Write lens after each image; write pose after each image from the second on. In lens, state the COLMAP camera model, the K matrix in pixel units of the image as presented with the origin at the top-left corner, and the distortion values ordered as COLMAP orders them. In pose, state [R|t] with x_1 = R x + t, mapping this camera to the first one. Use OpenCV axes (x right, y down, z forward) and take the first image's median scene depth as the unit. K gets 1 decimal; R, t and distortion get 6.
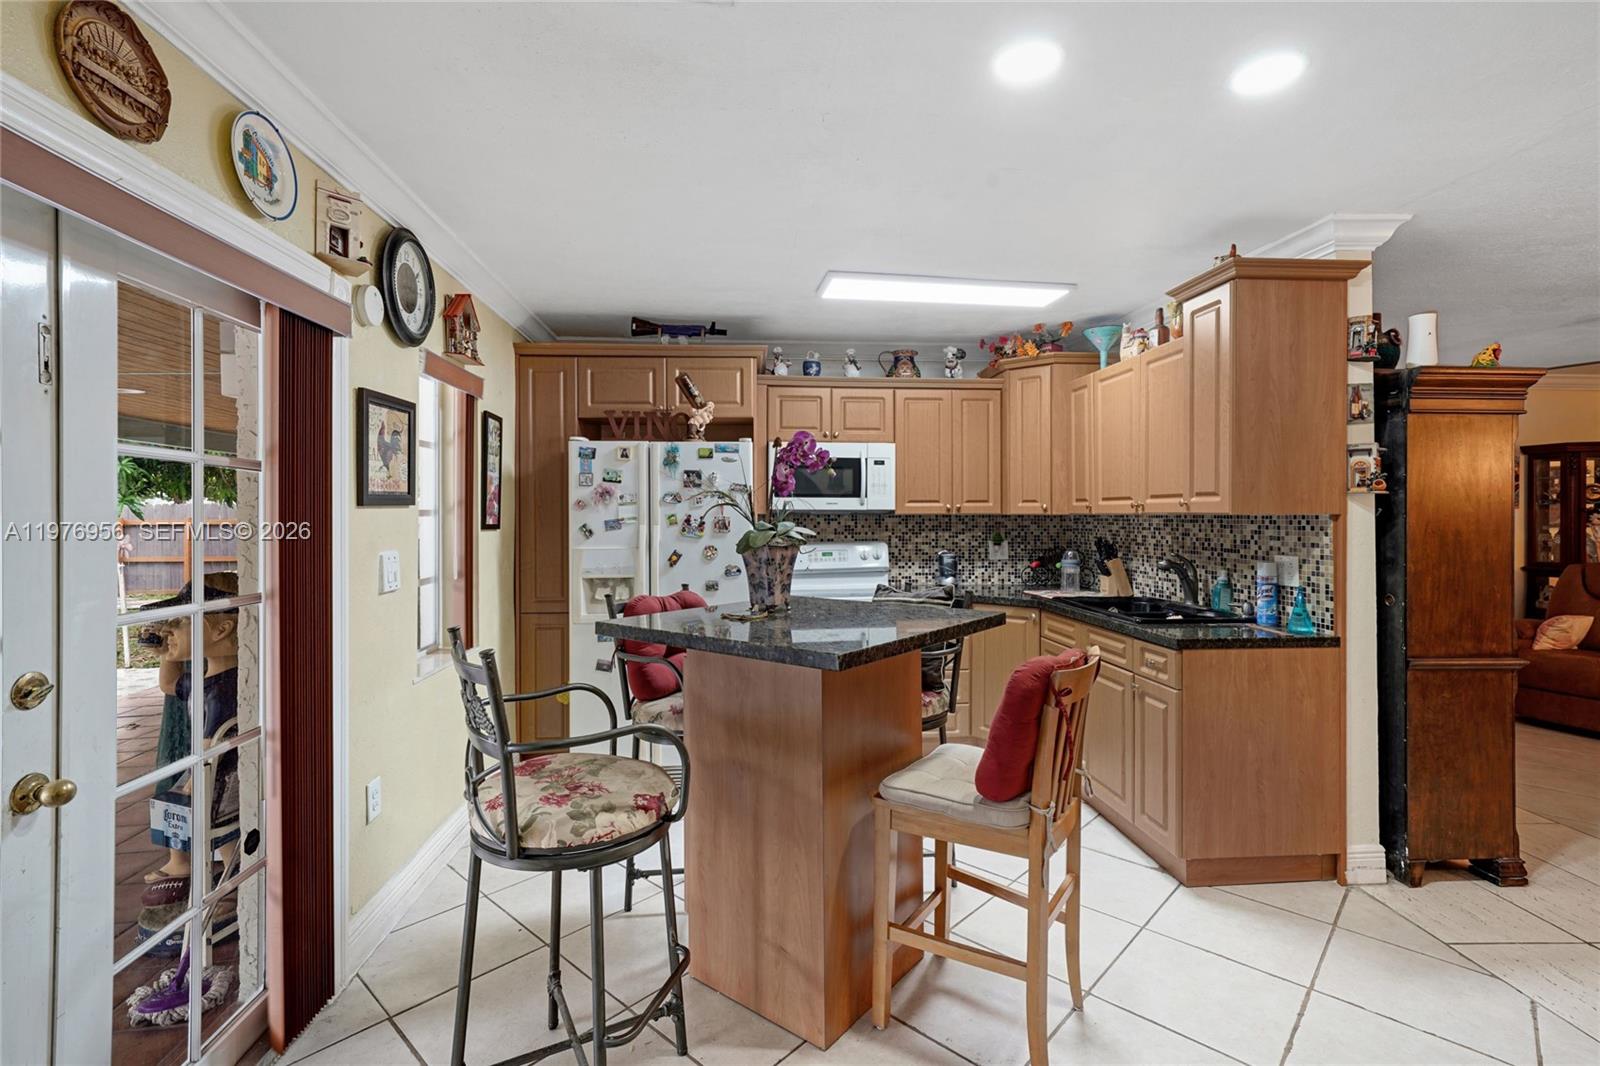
lens RADIAL K [[733.3, 0, 805.0], [0, 733.3, 513.3], [0, 0, 1]] dist [0.001739, 0.000244]
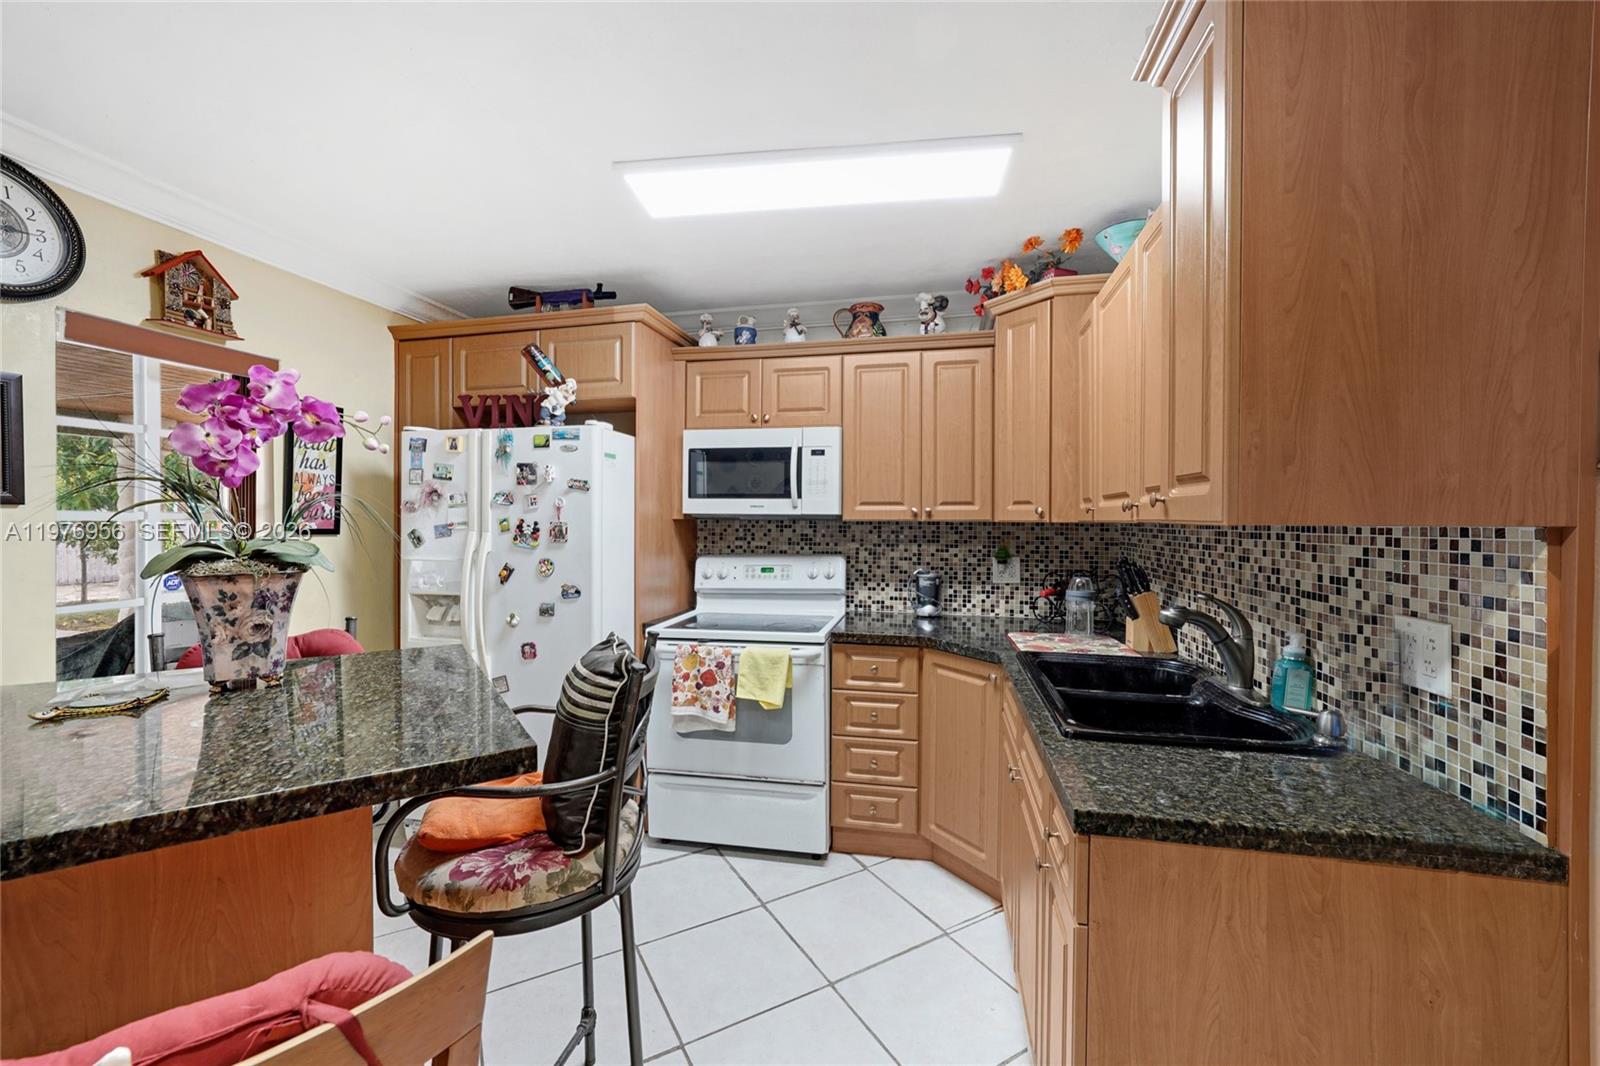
lens RADIAL K [[639.8, 0, 801.6], [0, 639.8, 525.3], [0, 0, 1]] dist [-0.012072, 0.005822]
pose [[0.954678, 0.008201, -0.297527, 0.323086], [-0.005335, 0.999931, 0.010445, -0.000324], [0.297593, -0.008384, 0.954656, 0.411833]]
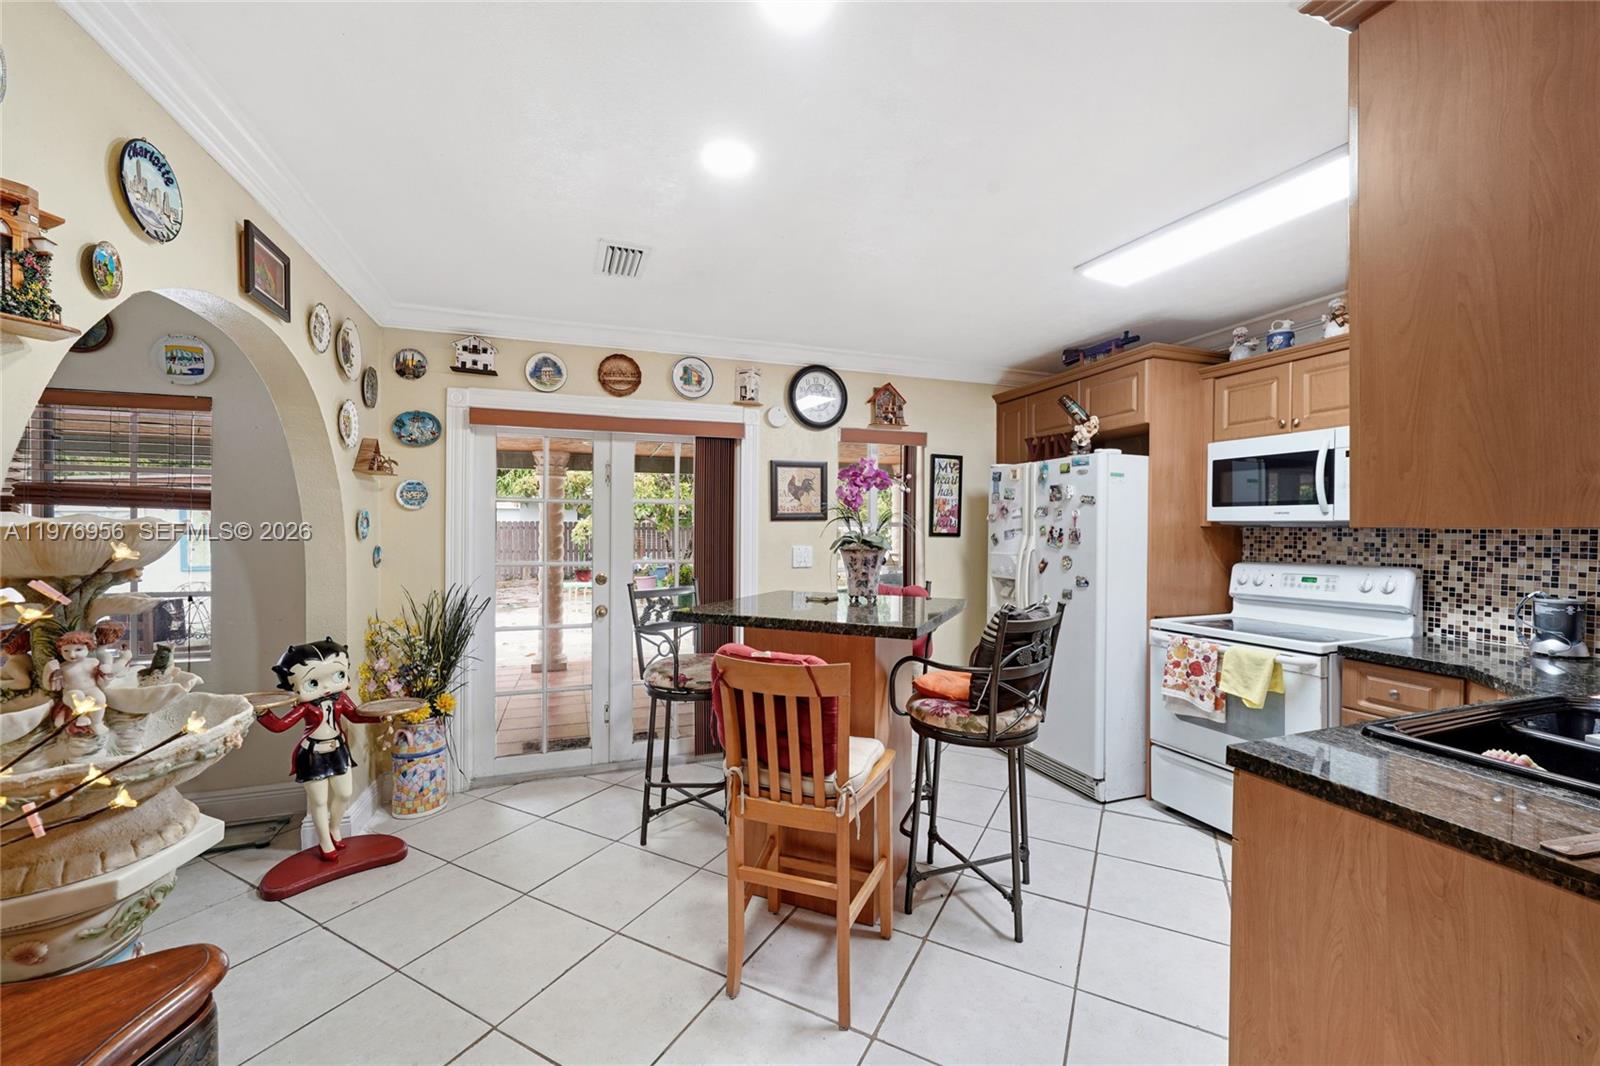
lens RADIAL K [[639.8, 0, 801.6], [0, 639.8, 525.3], [0, 0, 1]] dist [-0.012072, 0.005822]
pose [[0.250709, 0.000615, -0.968062, 0.634087], [-0.003252, 0.999995, -0.000207, 0.001510], [0.968057, 0.003200, 0.250709, 0.388064]]
